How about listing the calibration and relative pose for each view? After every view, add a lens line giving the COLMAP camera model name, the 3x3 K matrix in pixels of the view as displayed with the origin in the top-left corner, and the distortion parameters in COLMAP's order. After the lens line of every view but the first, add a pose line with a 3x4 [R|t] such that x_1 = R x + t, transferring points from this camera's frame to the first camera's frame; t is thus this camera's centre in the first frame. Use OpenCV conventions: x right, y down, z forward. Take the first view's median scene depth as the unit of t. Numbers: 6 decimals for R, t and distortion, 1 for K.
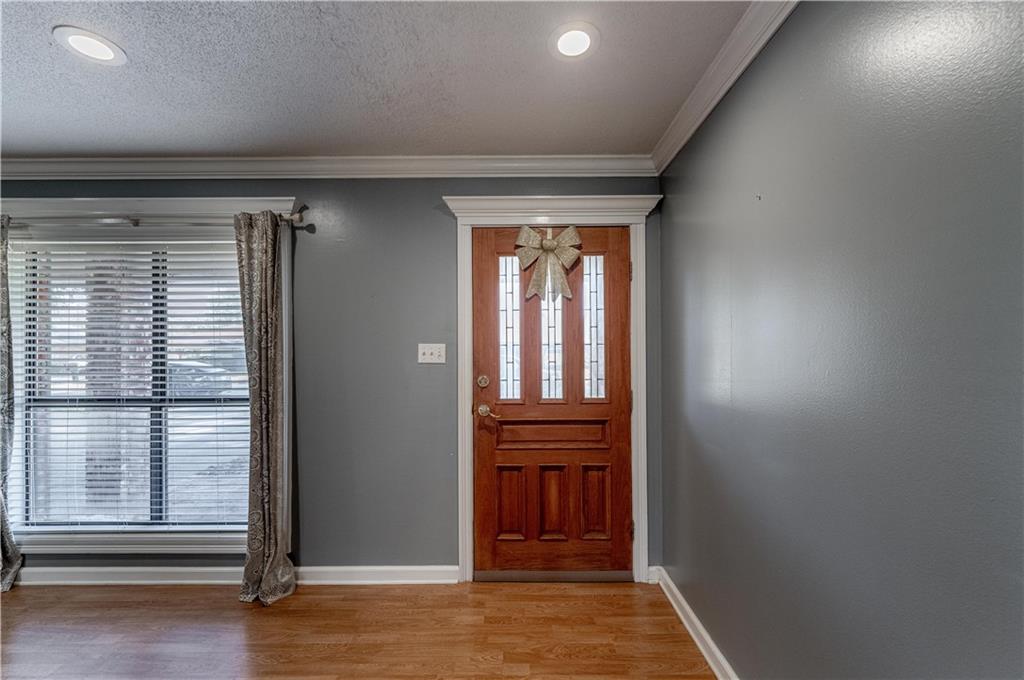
lens RADIAL K [[420.3, 0, 513.9], [0, 420.3, 343.7], [0, 0, 1]] dist [0.017213, 0.000118]
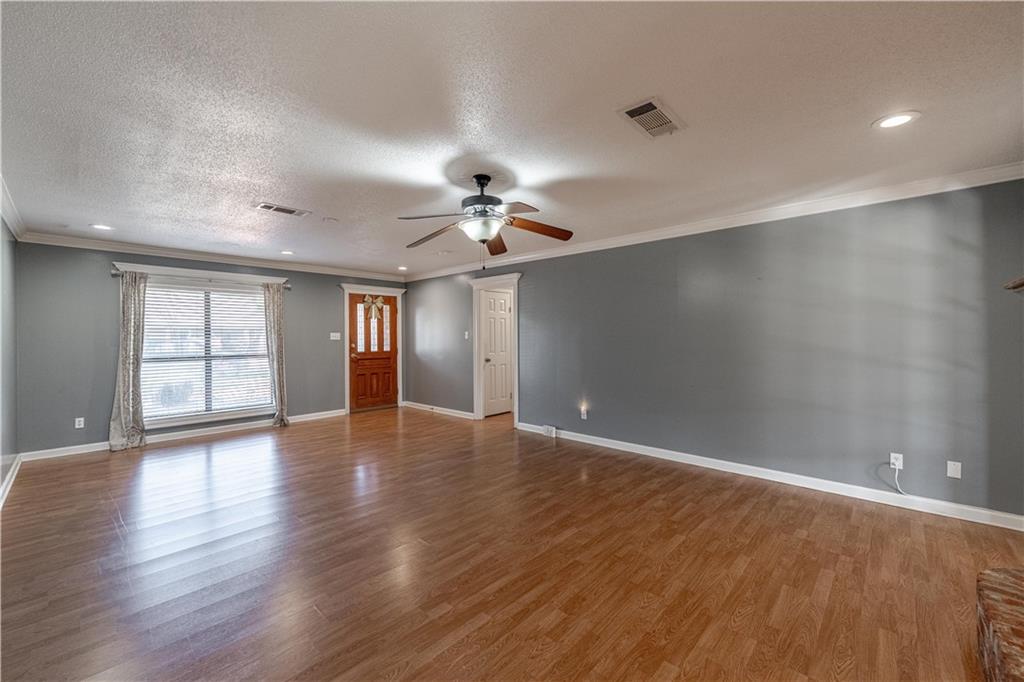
lens RADIAL K [[409.8, 0, 513.6], [0, 409.8, 340.9], [0, 0, 1]] dist [0.013460, 0.000158]
pose [[0.687032, -0.006945, 0.726594, -1.388869], [0.005182, 0.999976, 0.004659, 0.047578], [-0.726609, 0.000565, 0.687051, -1.797783]]
